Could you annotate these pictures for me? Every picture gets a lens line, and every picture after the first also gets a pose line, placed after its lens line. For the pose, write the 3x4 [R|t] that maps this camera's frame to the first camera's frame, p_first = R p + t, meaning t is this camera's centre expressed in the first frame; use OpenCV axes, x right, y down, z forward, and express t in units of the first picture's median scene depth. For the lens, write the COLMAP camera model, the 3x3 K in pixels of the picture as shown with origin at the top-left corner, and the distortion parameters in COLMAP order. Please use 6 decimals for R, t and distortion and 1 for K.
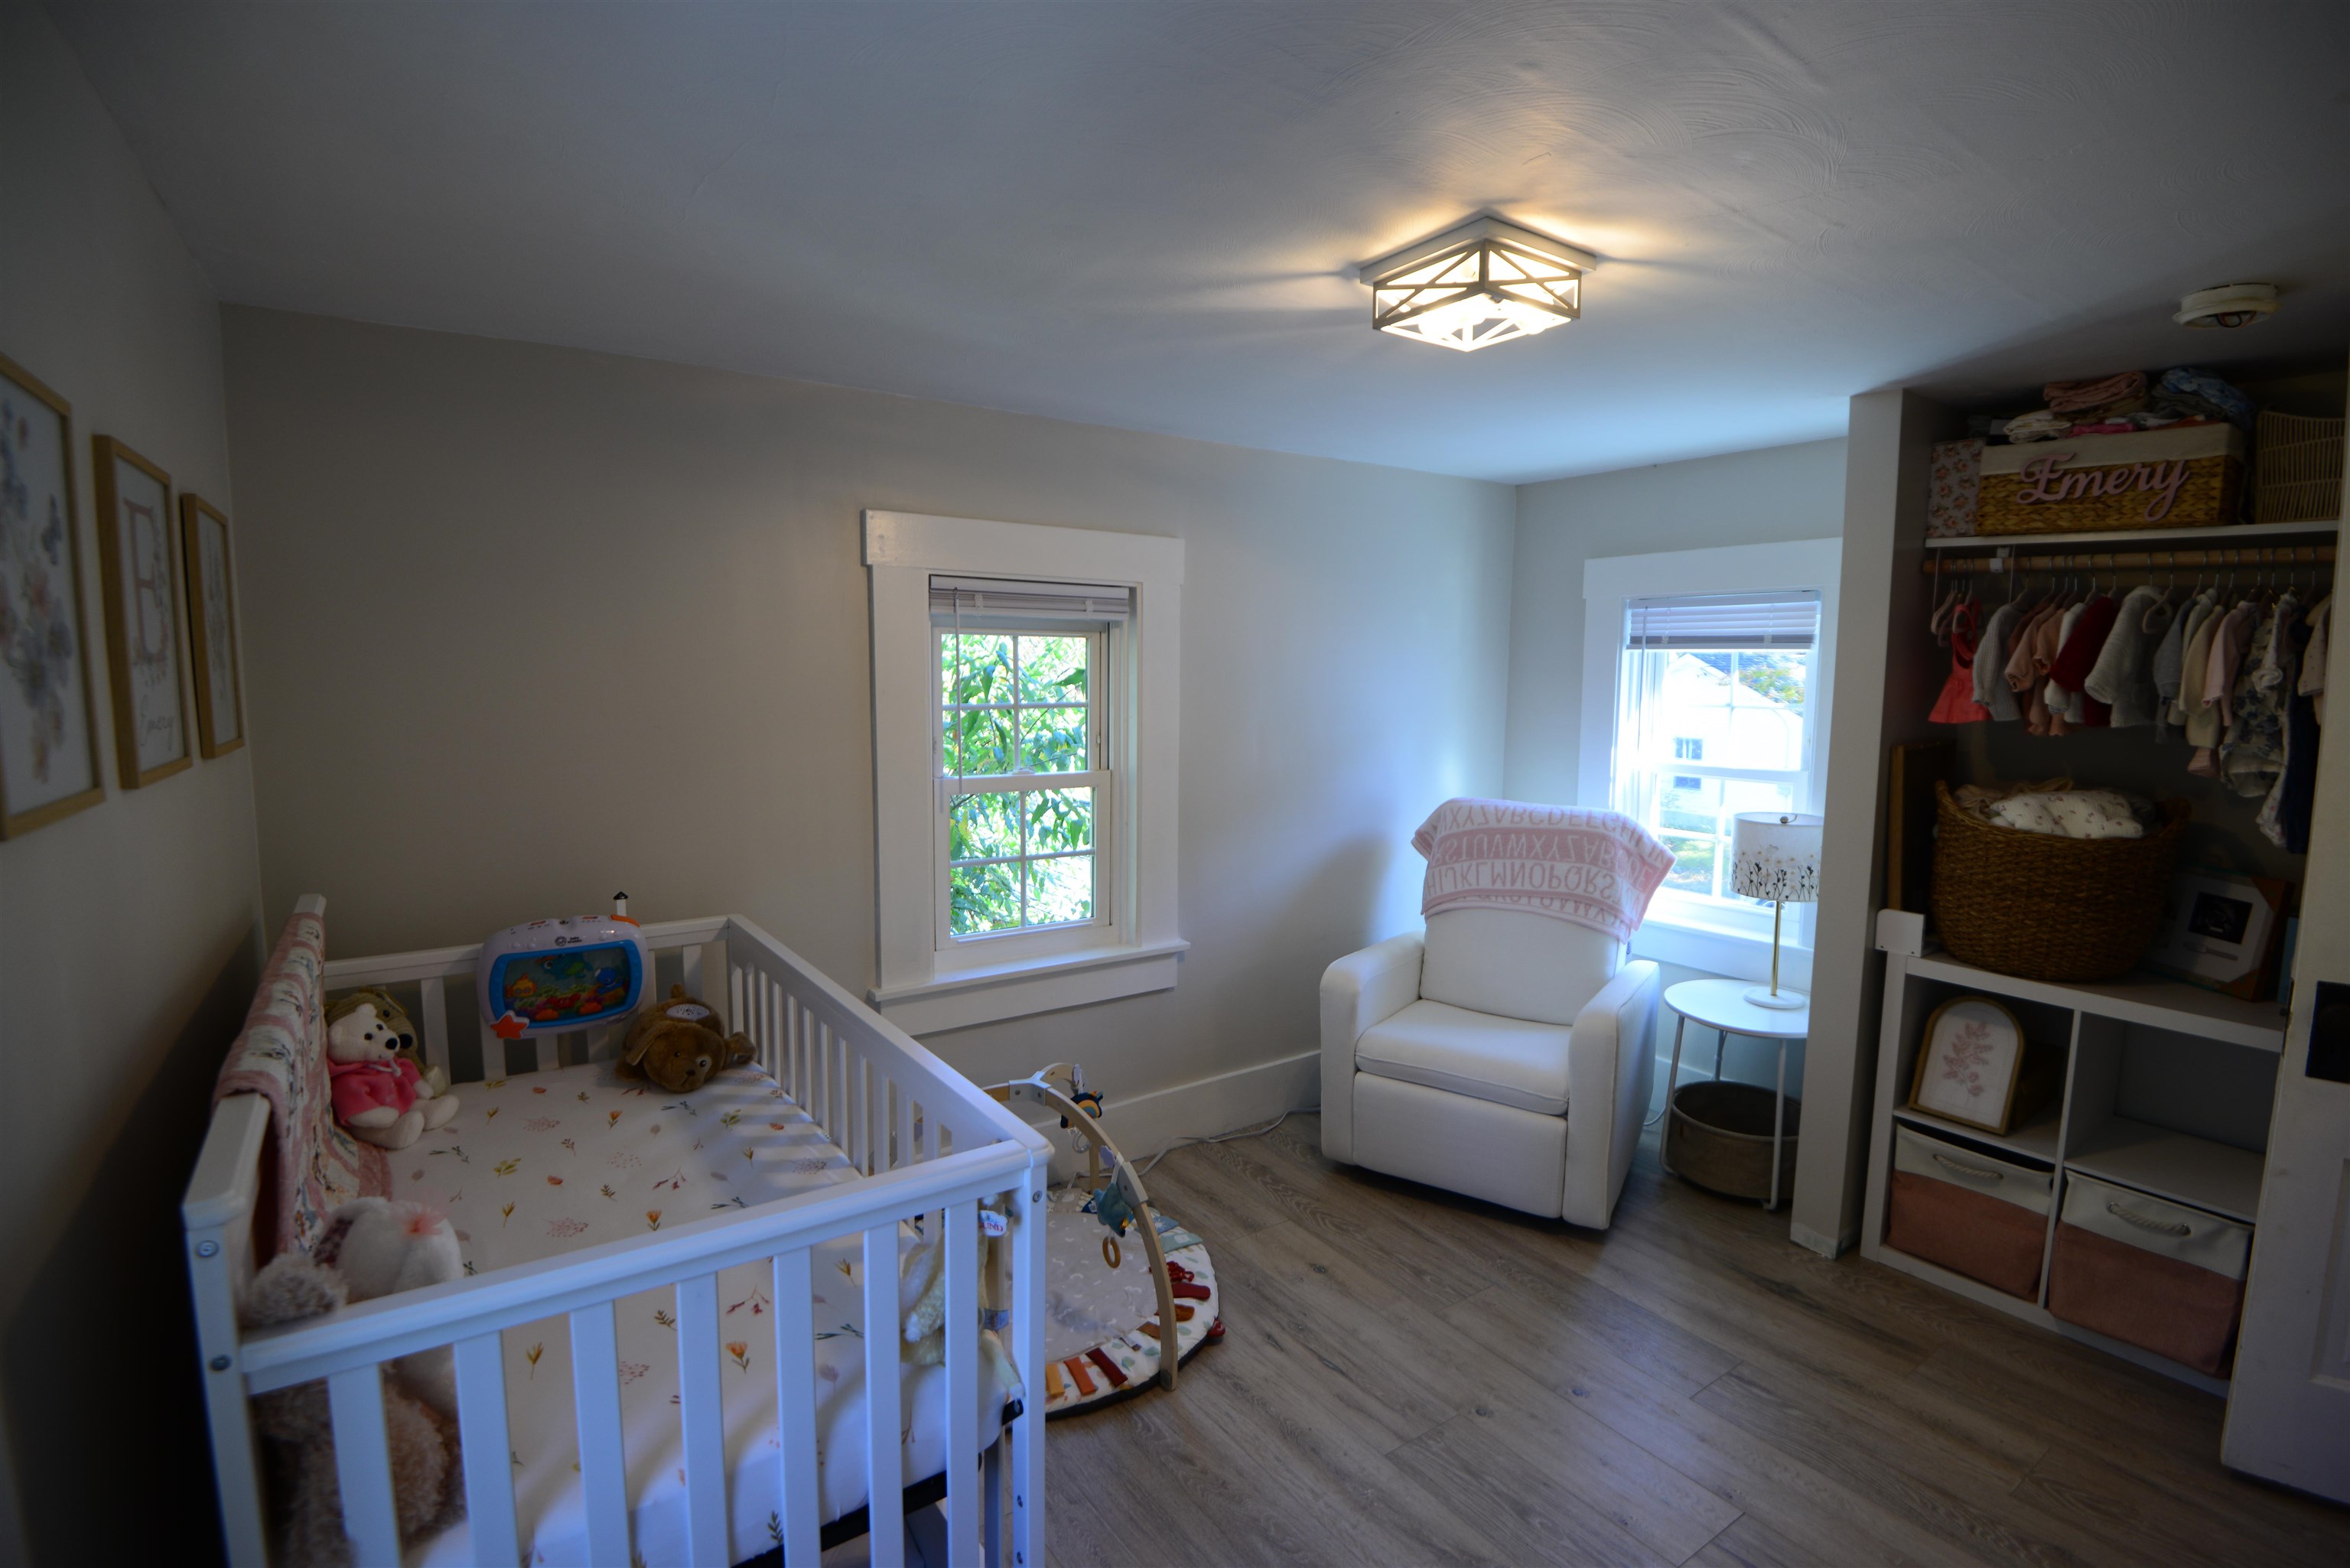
lens RADIAL K [[1115.2, 0, 1192.8], [0, 1115.2, 781.3], [0, 0, 1]] dist [-0.004008, -0.020904]
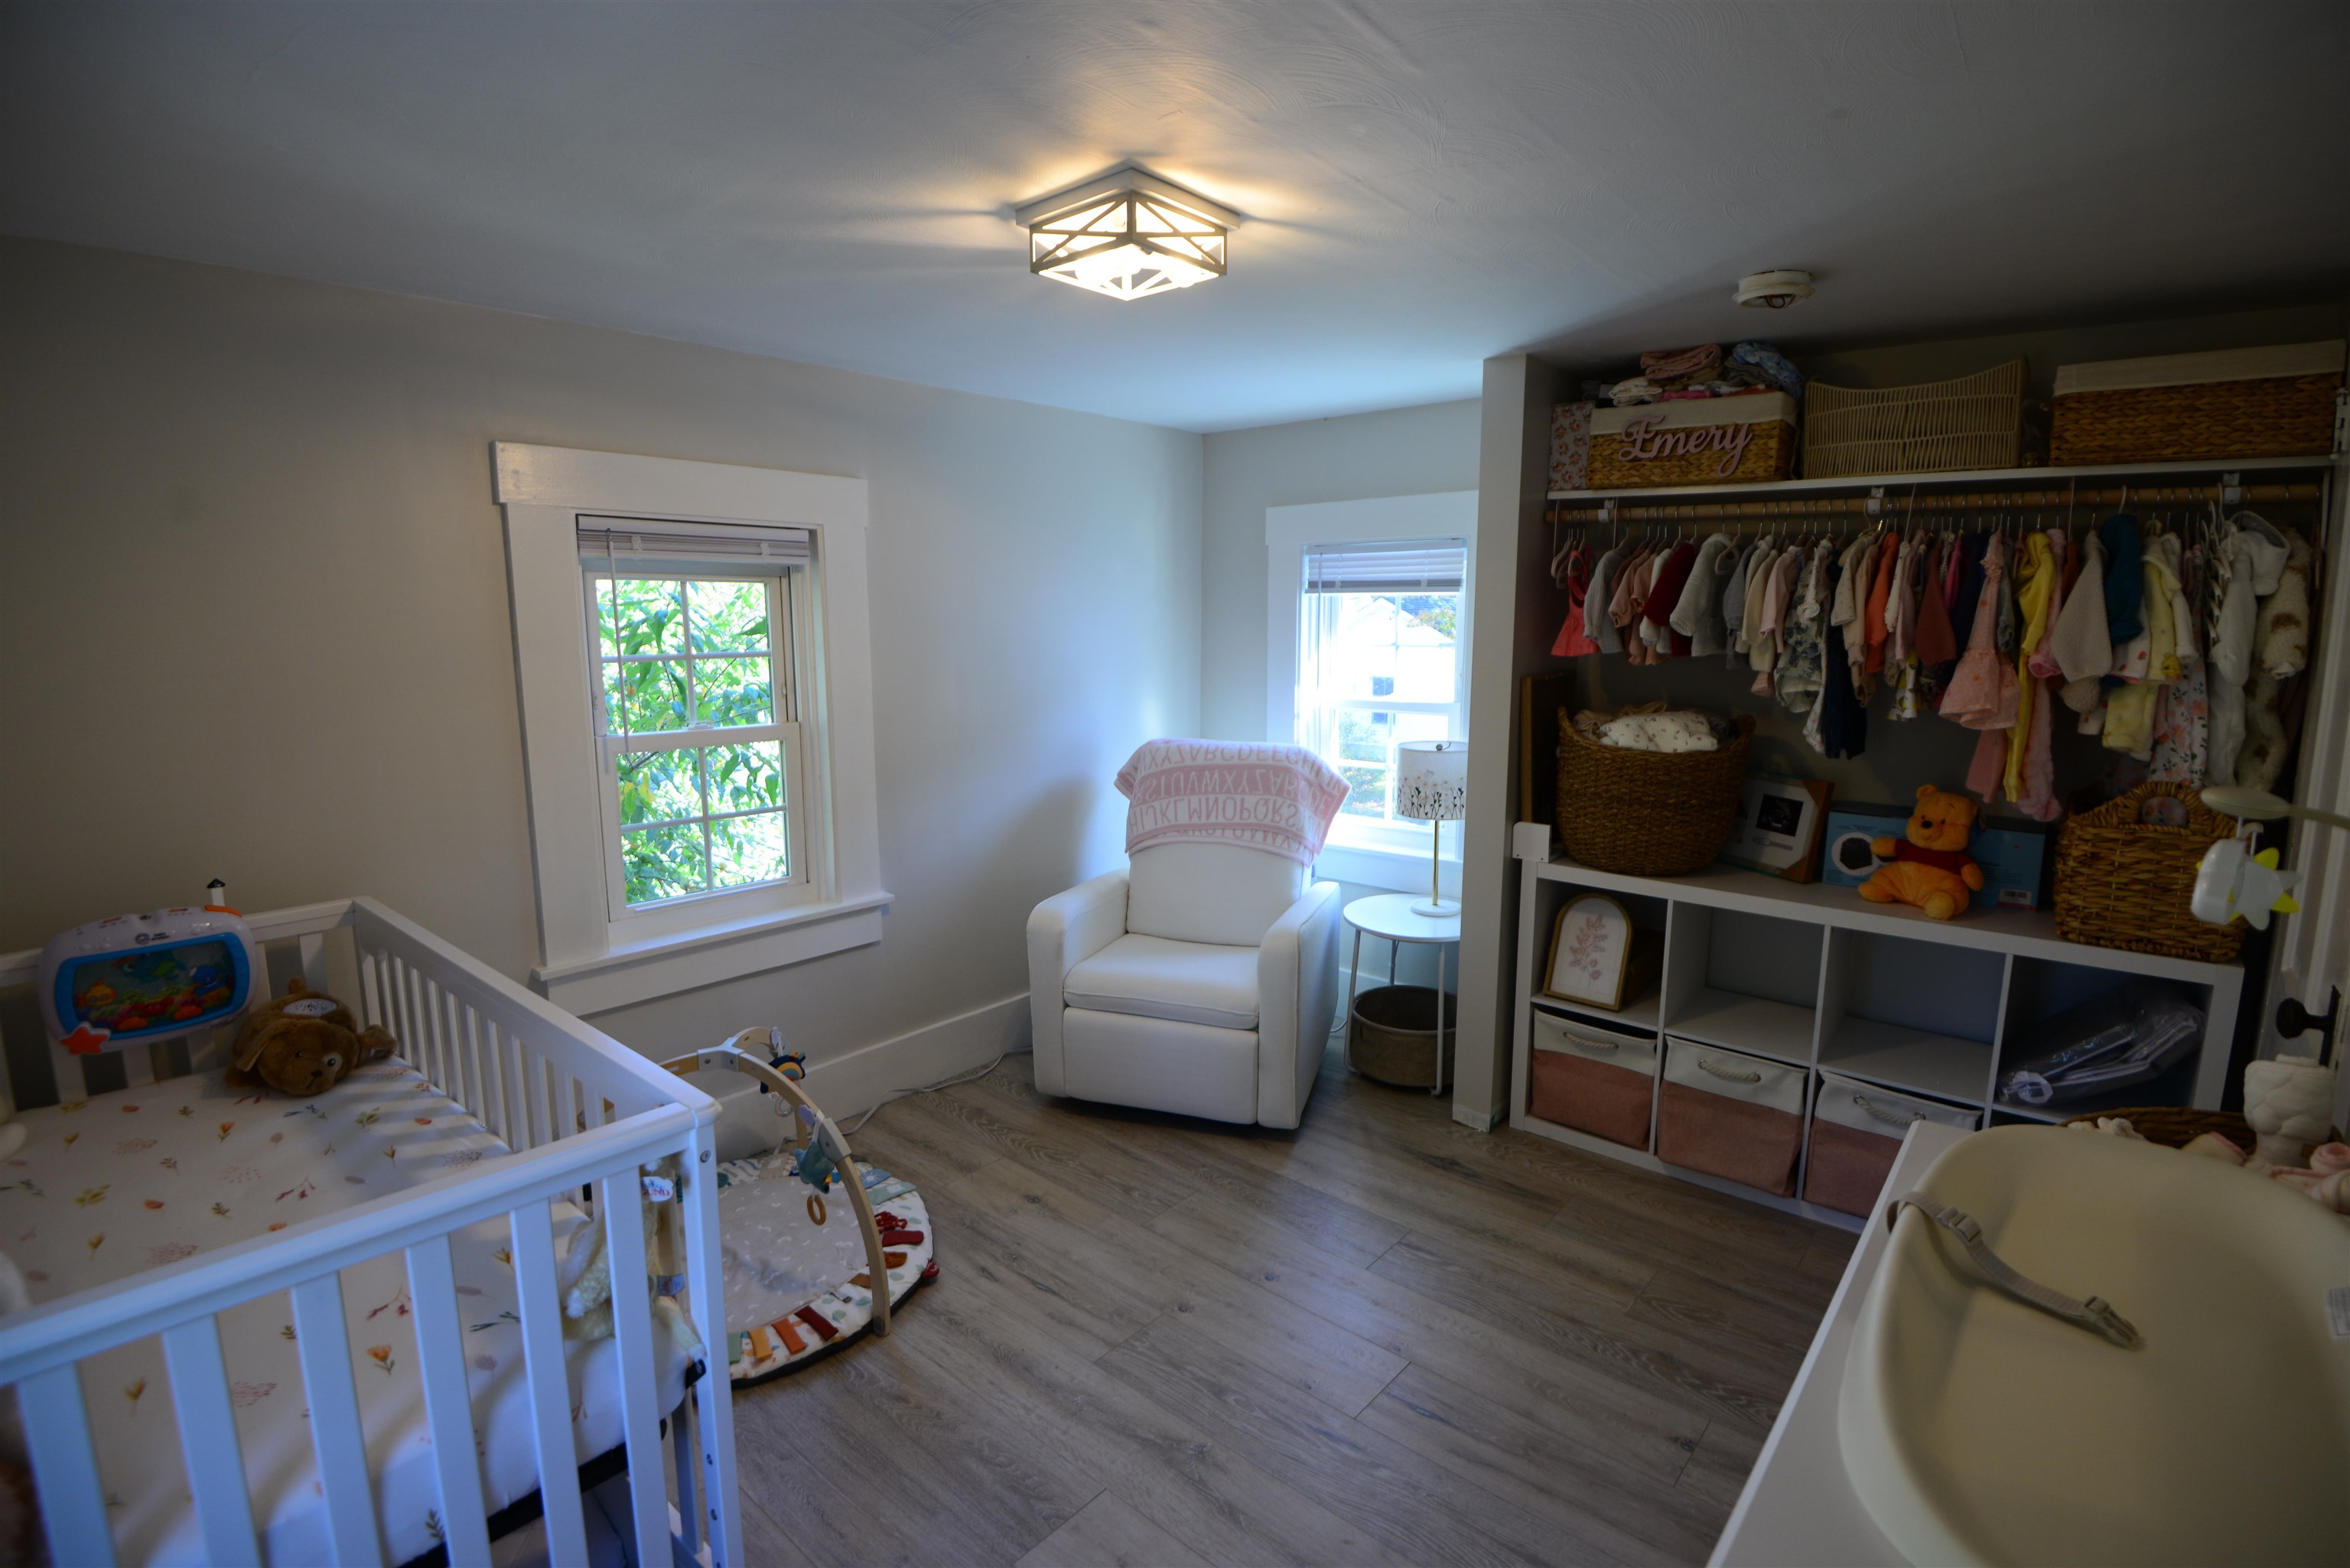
lens RADIAL K [[1115.2, 0, 1187.9], [0, 1115.2, 782.1], [0, 0, 1]] dist [-0.004008, -0.020904]
pose [[0.970454, -0.045413, 0.236974, 0.029901], [0.033886, 0.998046, 0.052490, 0.003592], [-0.238895, -0.042909, 0.970097, -0.020310]]
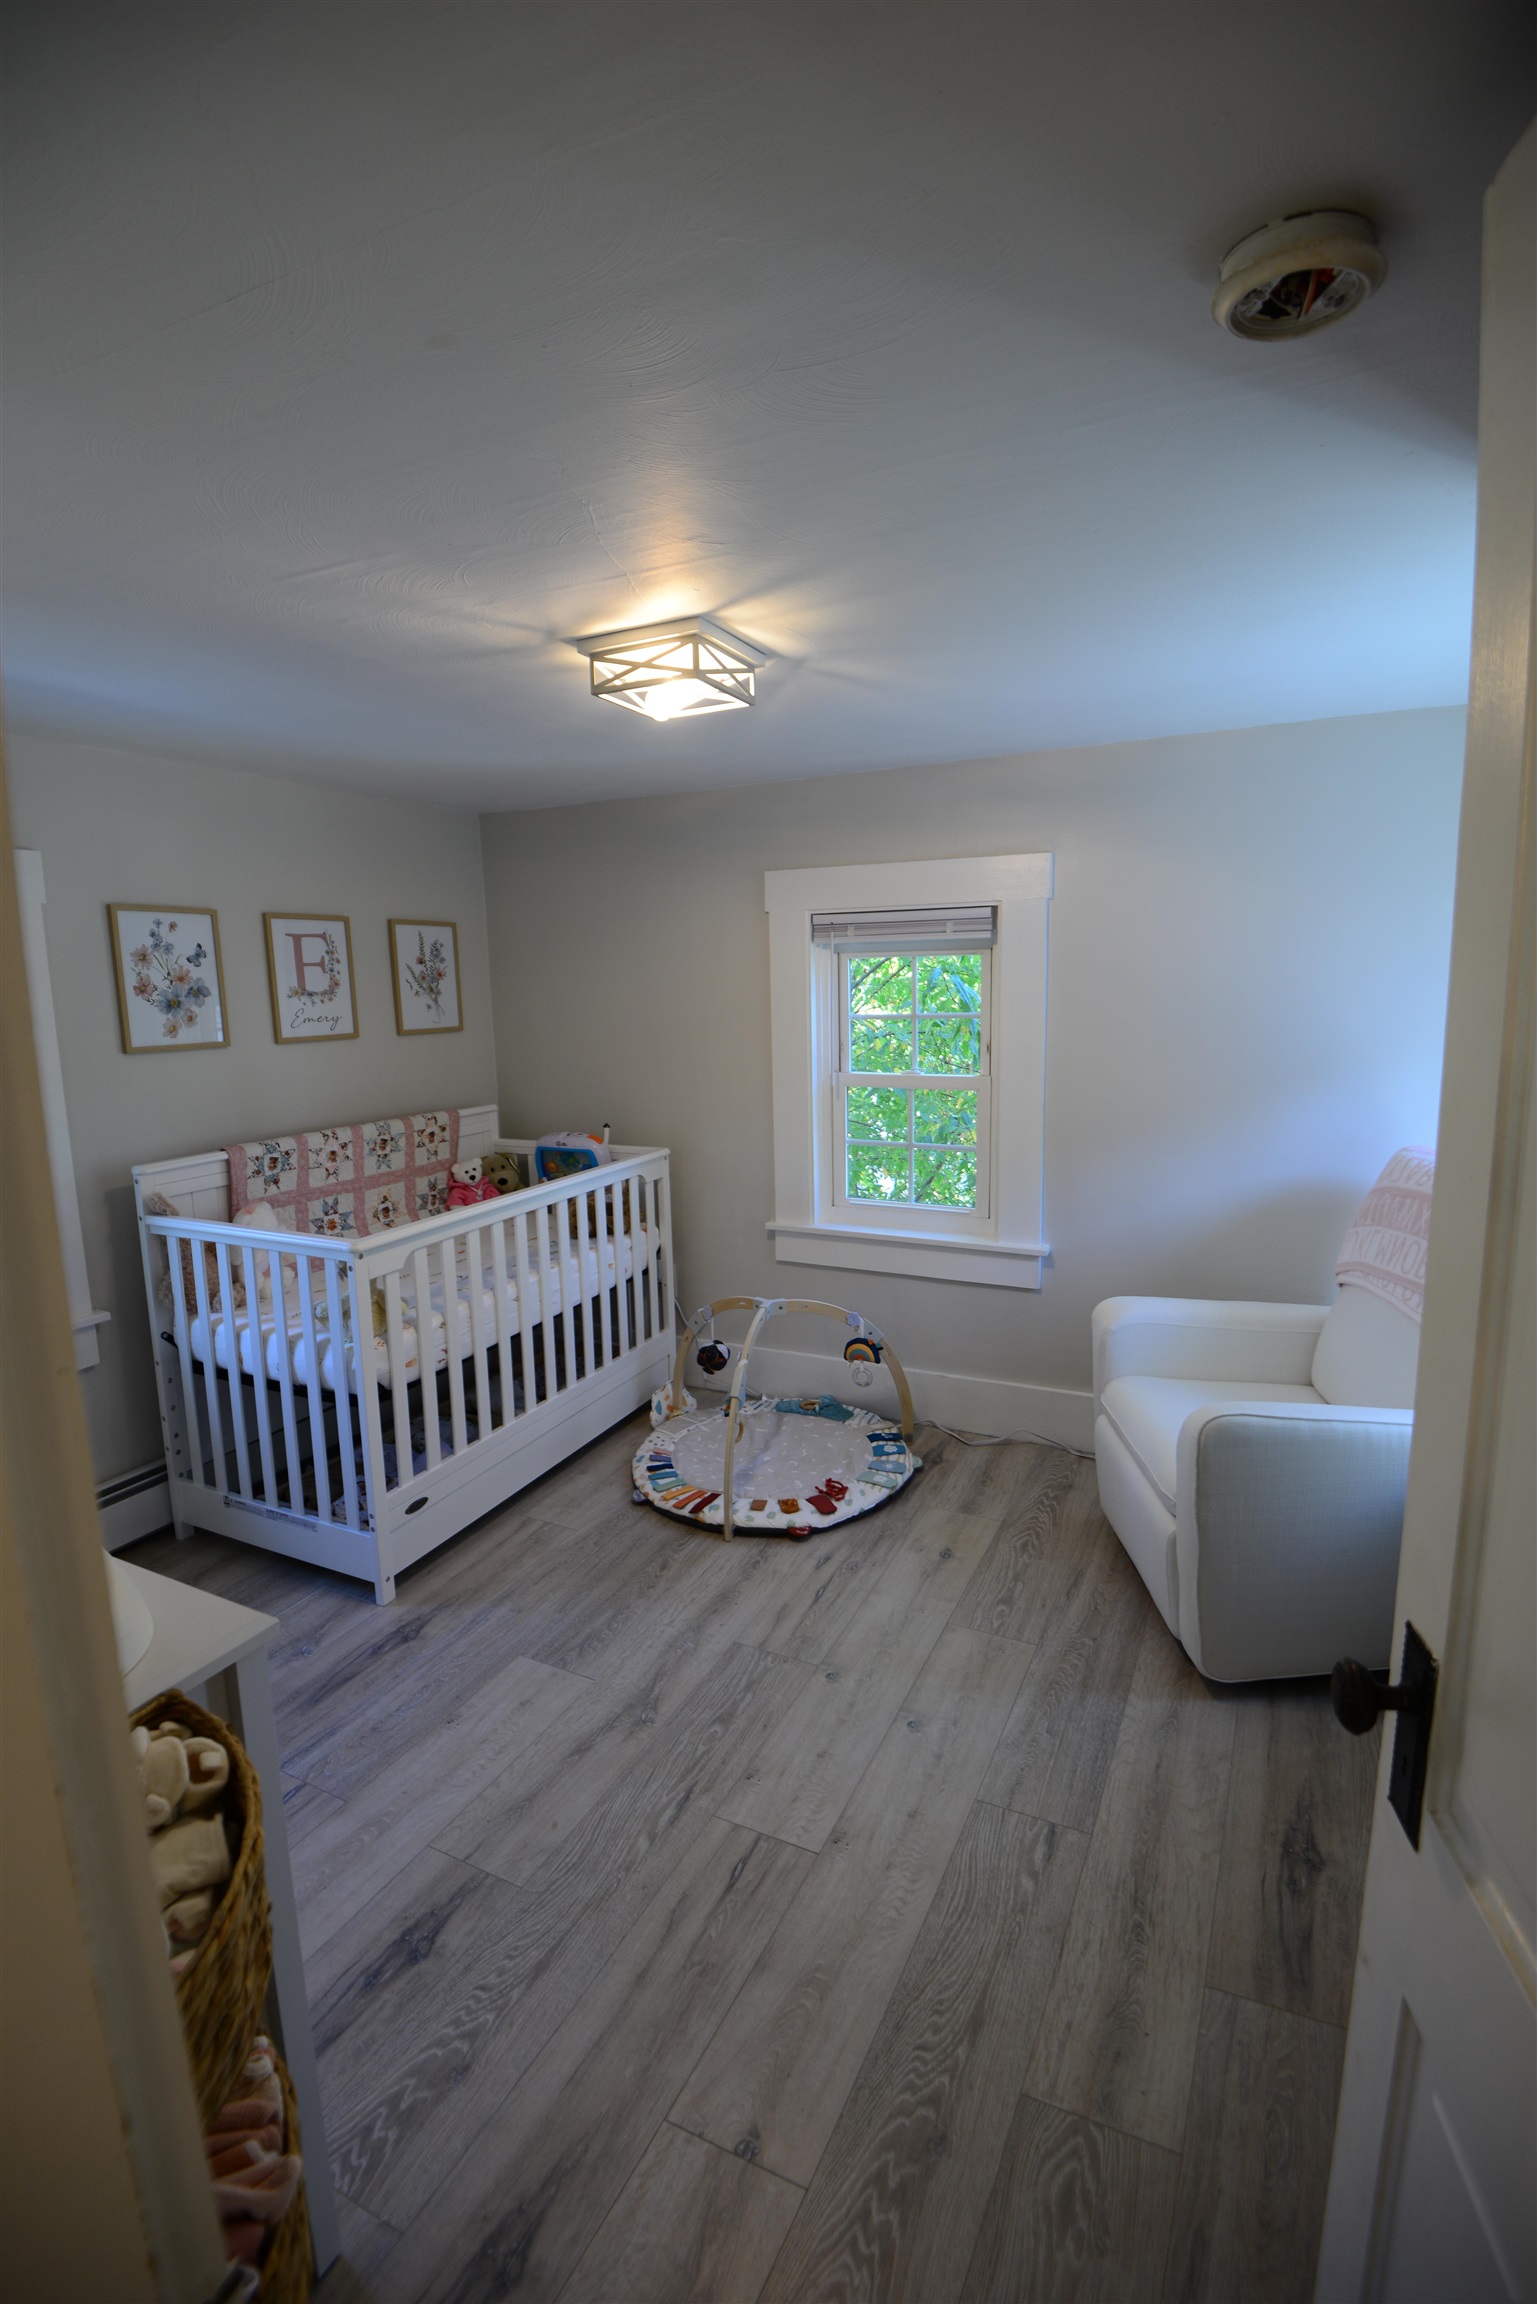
lens RADIAL K [[1093.4, 0, 758.0], [0, 1093.4, 1141.2], [0, 0, 1]] dist [-0.004008, -0.020904]
pose [[0.466545, 0.112975, -0.877253, 1.030874], [-0.064756, 0.993510, 0.093509, -0.043049], [0.882124, 0.013181, 0.470833, 0.401180]]
